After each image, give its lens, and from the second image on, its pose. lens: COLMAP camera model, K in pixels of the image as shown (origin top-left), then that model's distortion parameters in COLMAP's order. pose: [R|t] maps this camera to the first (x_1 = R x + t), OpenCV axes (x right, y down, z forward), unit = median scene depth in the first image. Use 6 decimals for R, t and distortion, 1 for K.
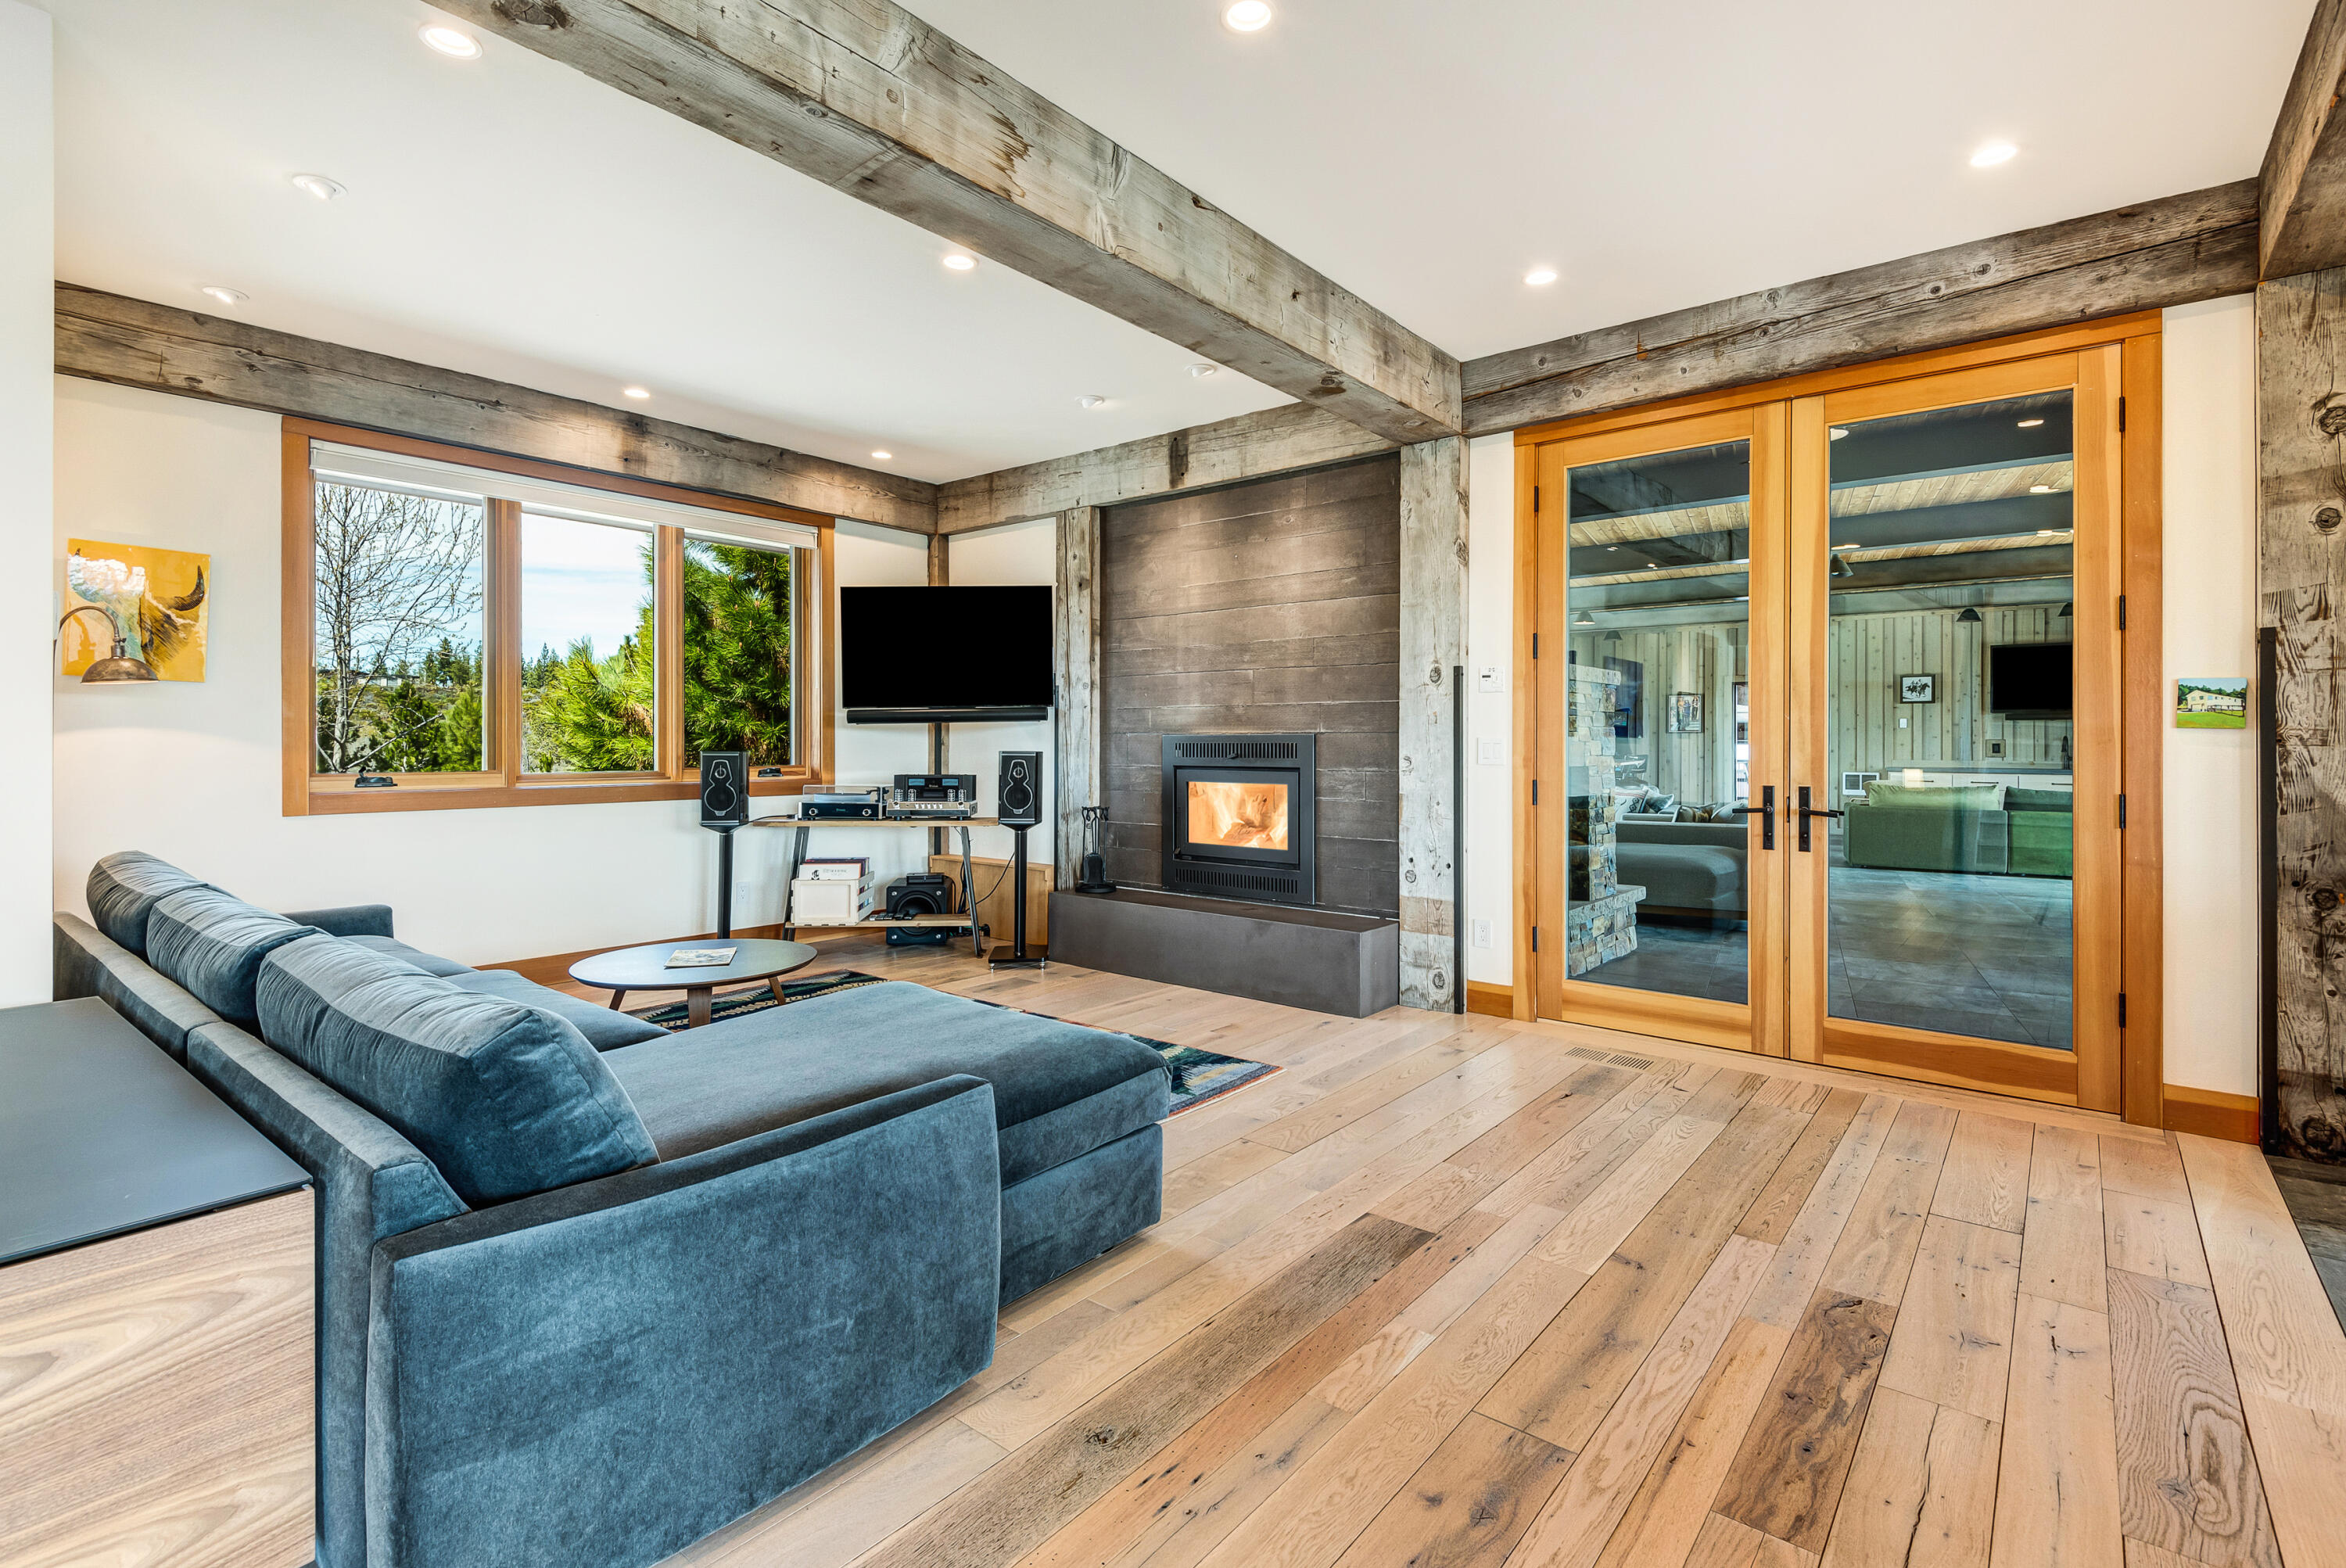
lens RADIAL K [[1092.0, 0, 1173.3], [0, 1092.0, 735.5], [0, 0, 1]] dist [0.021707, -0.010687]
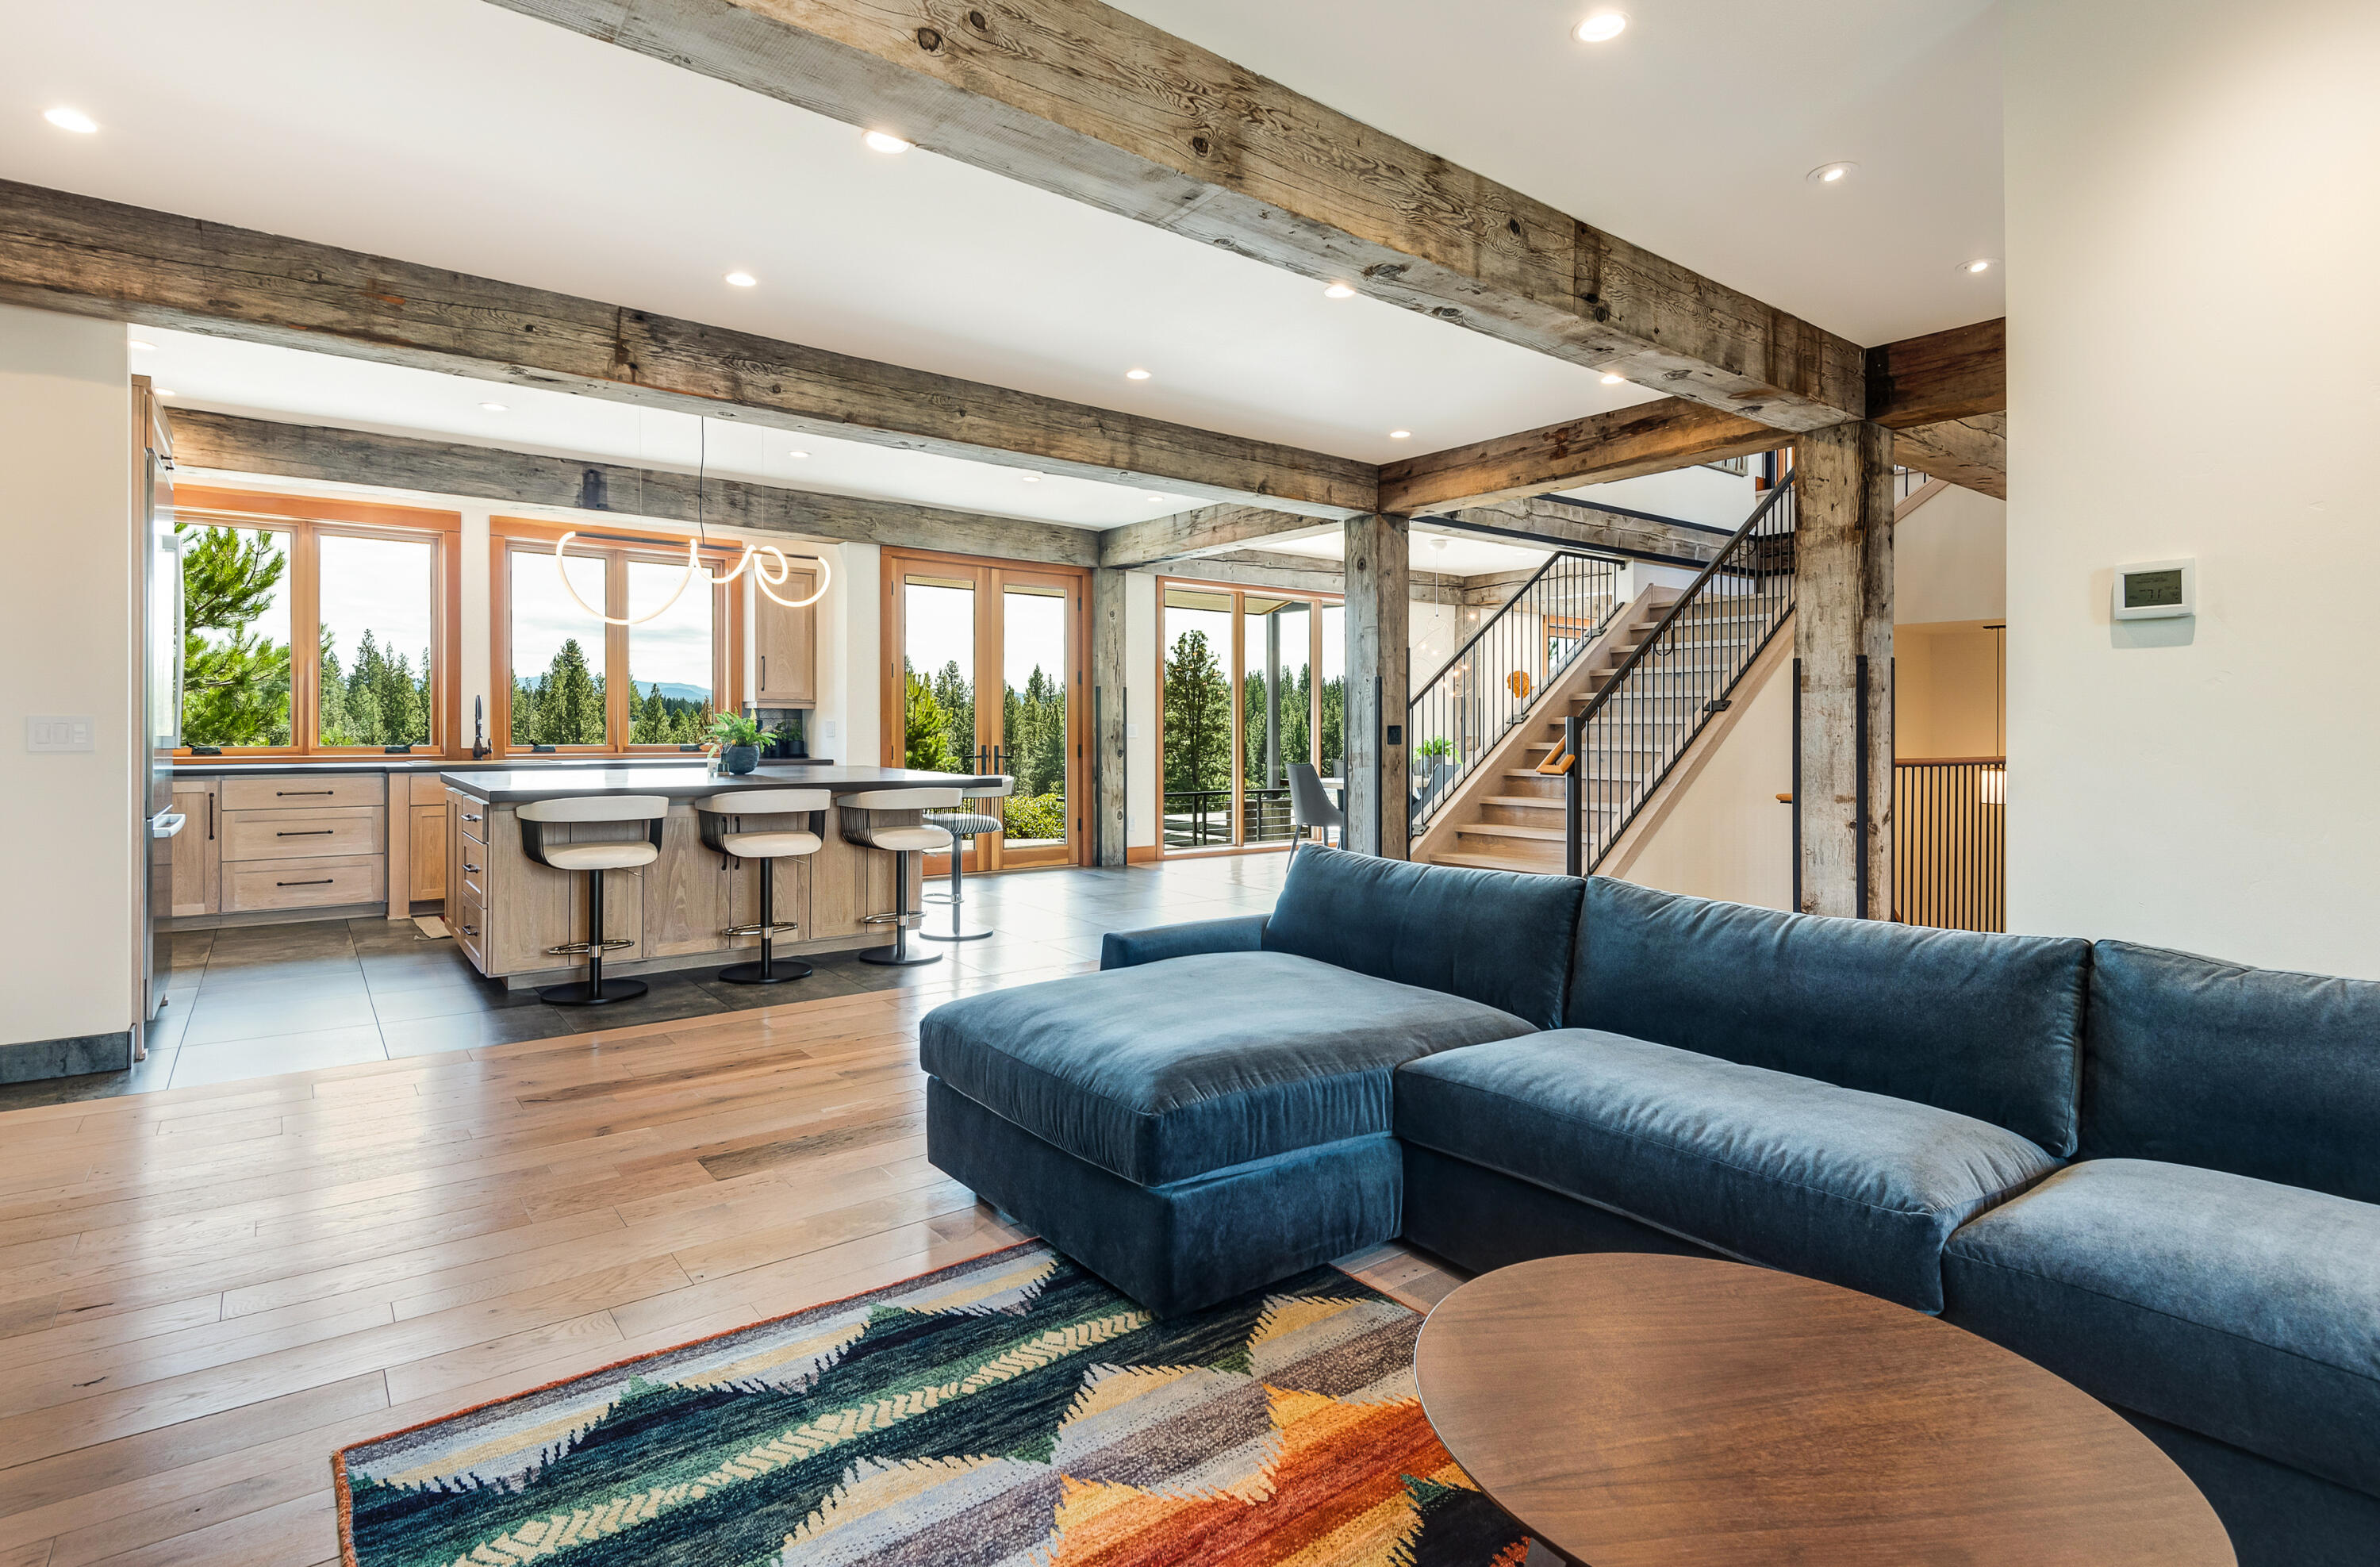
lens RADIAL K [[1153.6, 0, 1132.1], [0, 1153.6, 730.9], [0, 0, 1]] dist [0.015337, -0.000184]
pose [[-0.967753, -0.008483, 0.251757, -0.392560], [-0.008504, 0.999963, 0.001006, 0.006007], [-0.251756, -0.001167, -0.967790, 1.634661]]
